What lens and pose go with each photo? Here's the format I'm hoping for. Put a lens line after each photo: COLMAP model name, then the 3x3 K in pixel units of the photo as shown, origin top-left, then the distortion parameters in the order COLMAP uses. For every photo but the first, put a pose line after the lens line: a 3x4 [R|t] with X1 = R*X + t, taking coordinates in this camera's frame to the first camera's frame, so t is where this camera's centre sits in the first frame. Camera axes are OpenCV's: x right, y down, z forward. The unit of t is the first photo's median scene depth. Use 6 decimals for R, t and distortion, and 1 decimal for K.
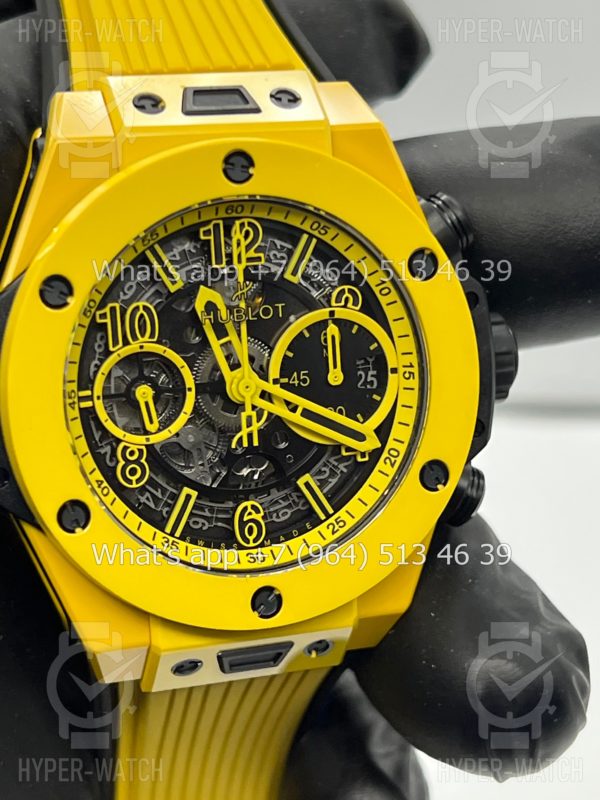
lens RADIAL K [[1871.6, 0, 298.1], [0, 1871.6, 400.9], [0, 0, 1]] dist [0.207418, 0.000000]
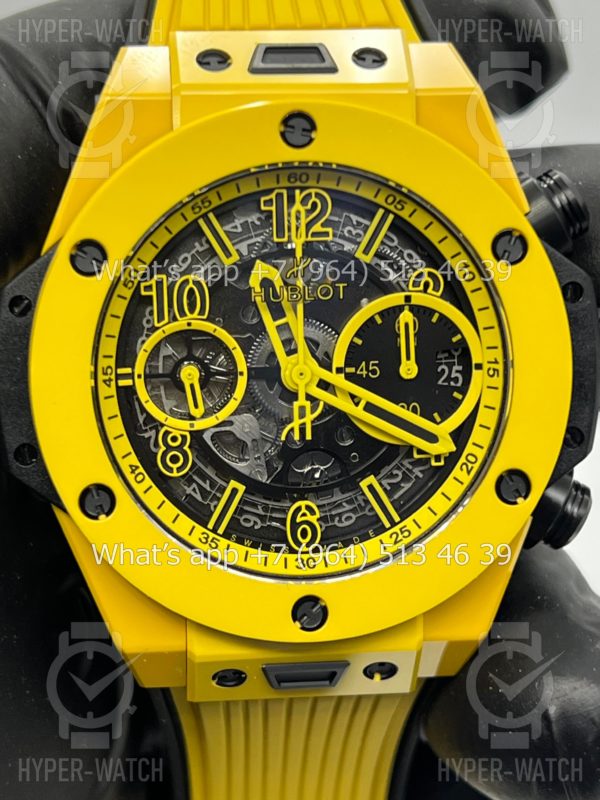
lens RADIAL K [[1871.6, 0, 295.3], [0, 1871.6, 396.4], [0, 0, 1]] dist [0.207418, 0.000000]
pose [[0.972109, 0.056471, -0.227627, 0.175297], [-0.060454, 0.998115, -0.010561, 0.012999], [0.226602, 0.024027, 0.973691, 0.115880]]
